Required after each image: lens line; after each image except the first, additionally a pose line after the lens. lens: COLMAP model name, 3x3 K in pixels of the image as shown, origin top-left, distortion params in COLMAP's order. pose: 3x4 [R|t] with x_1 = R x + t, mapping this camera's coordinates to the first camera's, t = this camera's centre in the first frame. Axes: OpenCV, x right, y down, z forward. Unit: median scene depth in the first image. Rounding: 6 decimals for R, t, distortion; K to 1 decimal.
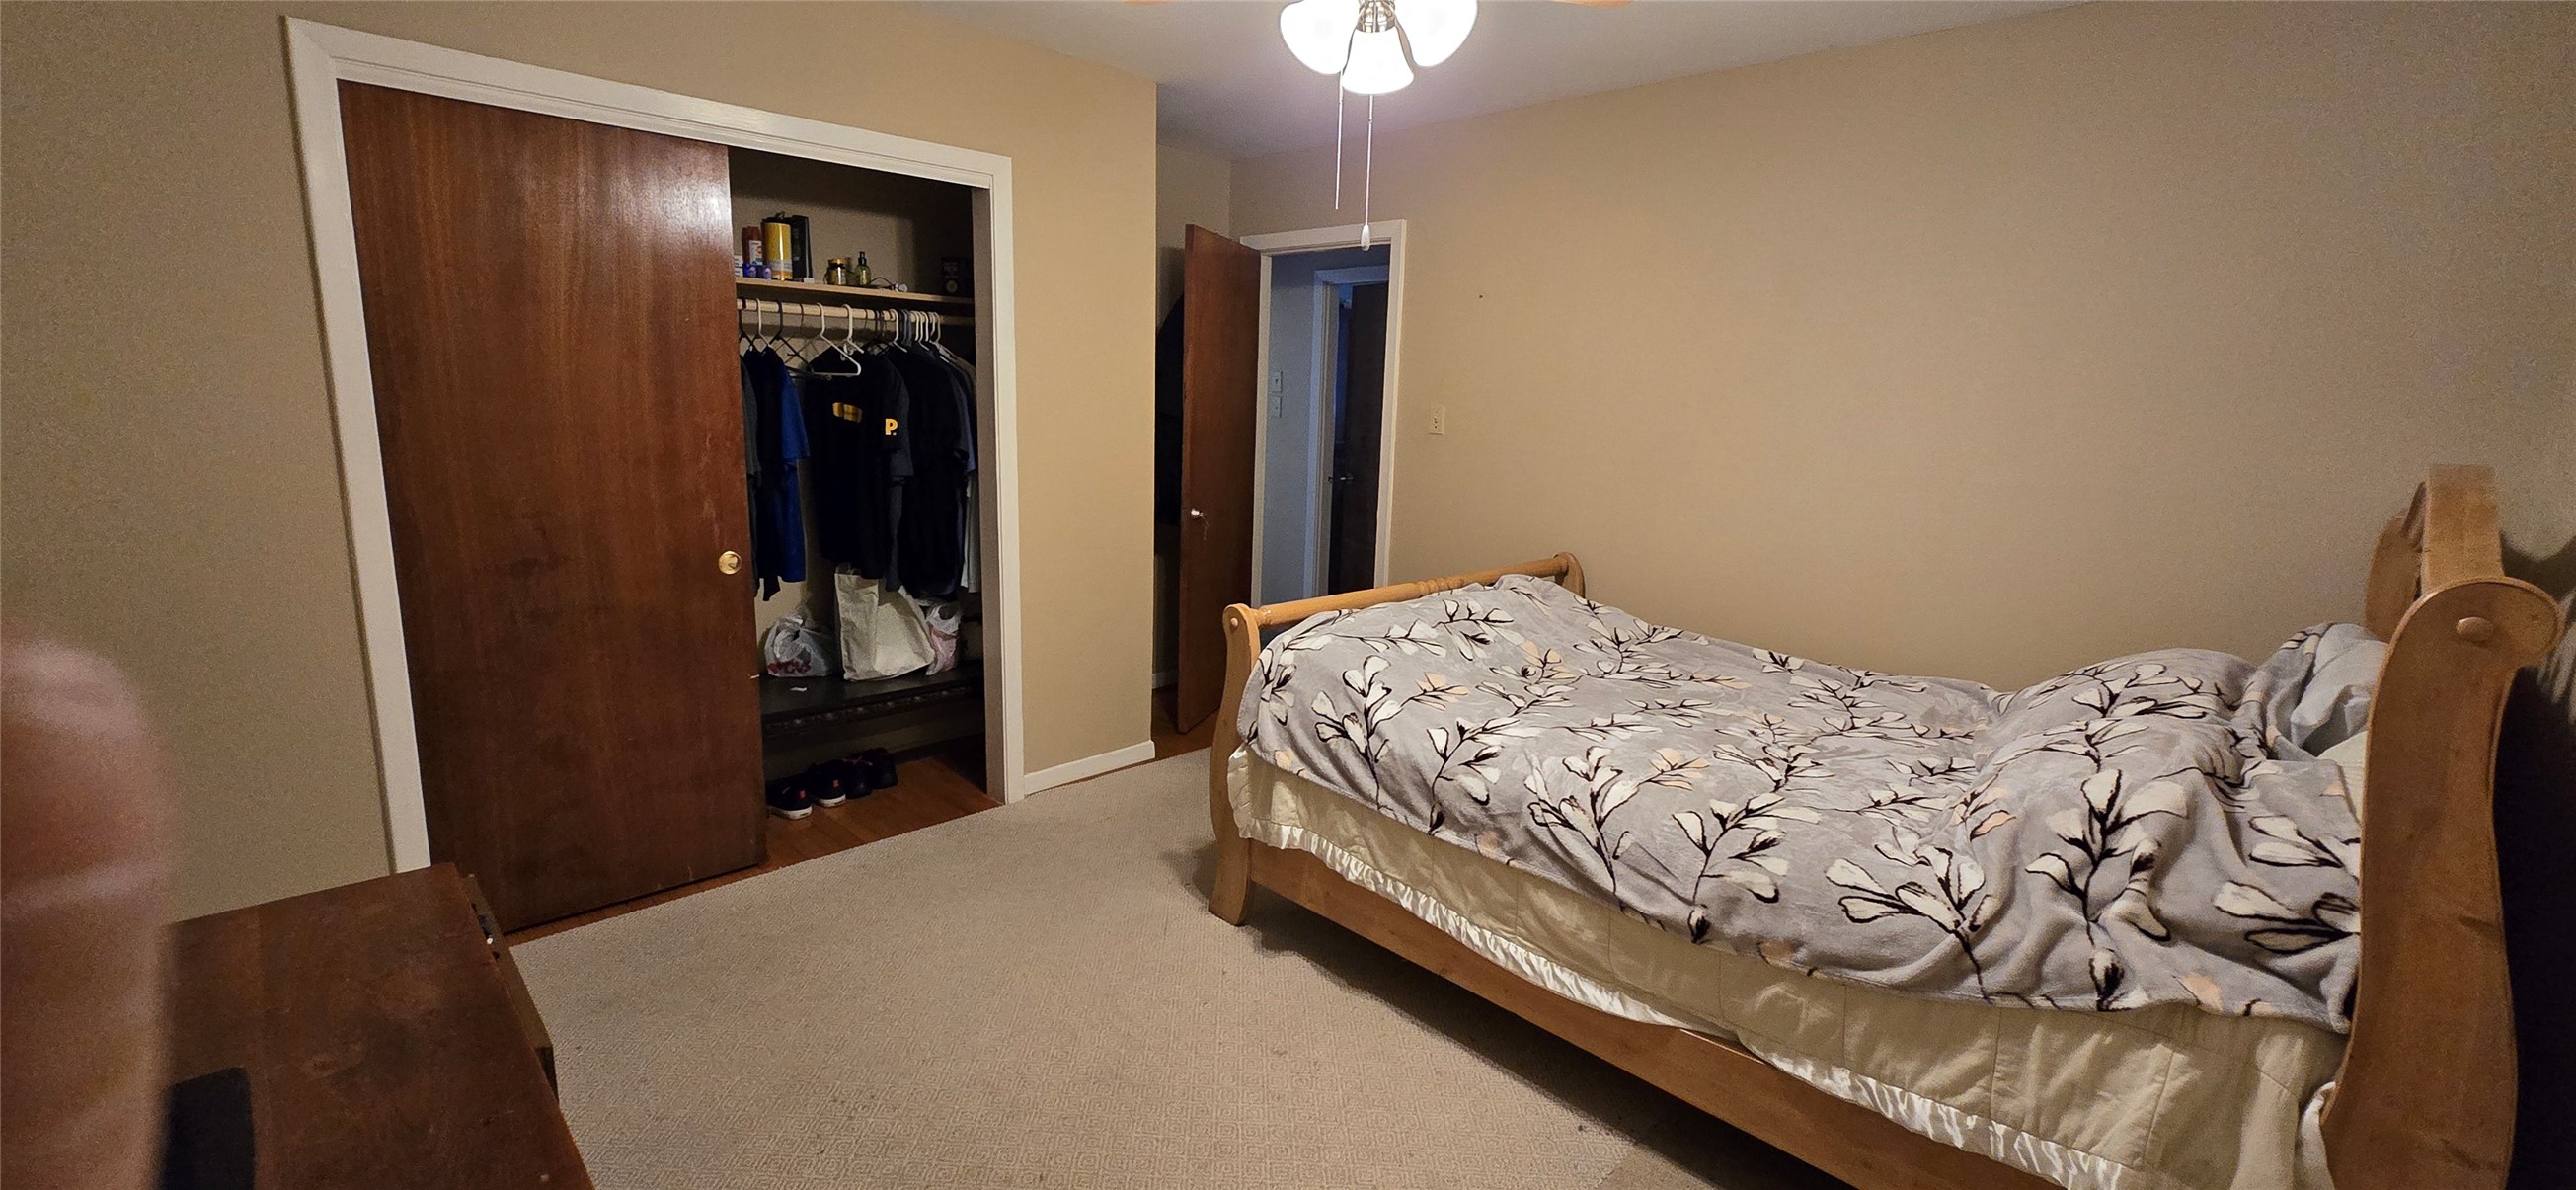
lens RADIAL K [[1049.8, 0, 1294.5], [0, 1049.8, 580.0], [0, 0, 1]] dist [-0.003032, -0.000328]
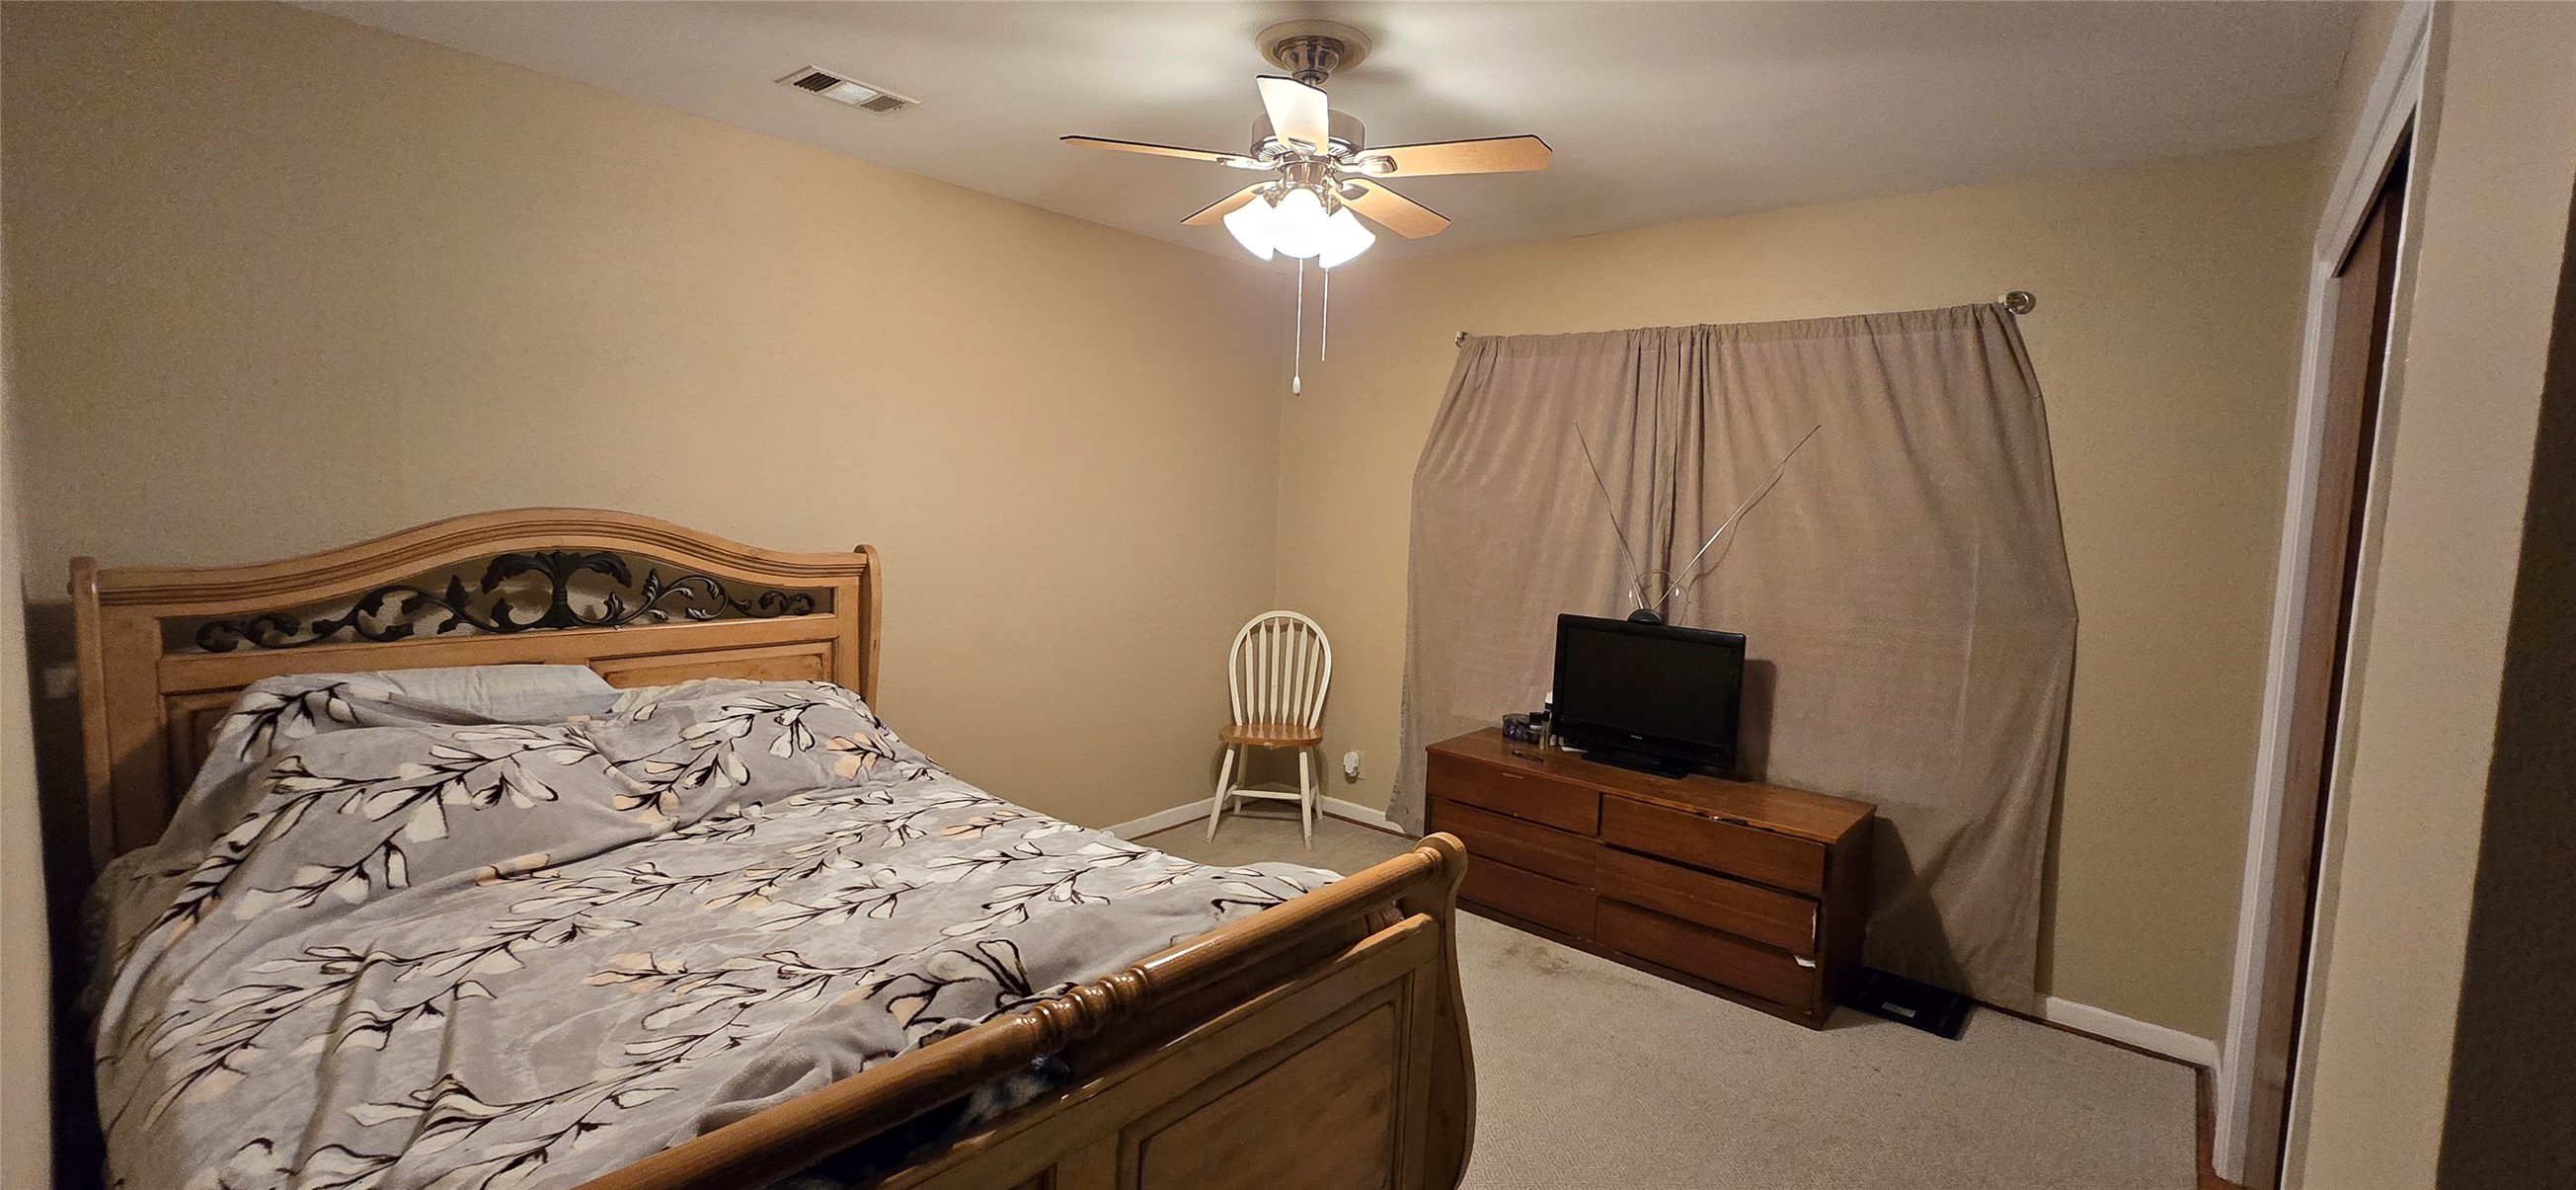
lens RADIAL K [[1049.8, 0, 1294.5], [0, 1049.8, 580.0], [0, 0, 1]] dist [-0.003032, -0.000328]
pose [[-0.995412, -0.050960, -0.080978, 0.122435], [-0.070596, 0.962451, 0.262115, -0.329653], [0.064580, 0.266629, -0.961633, 1.749934]]
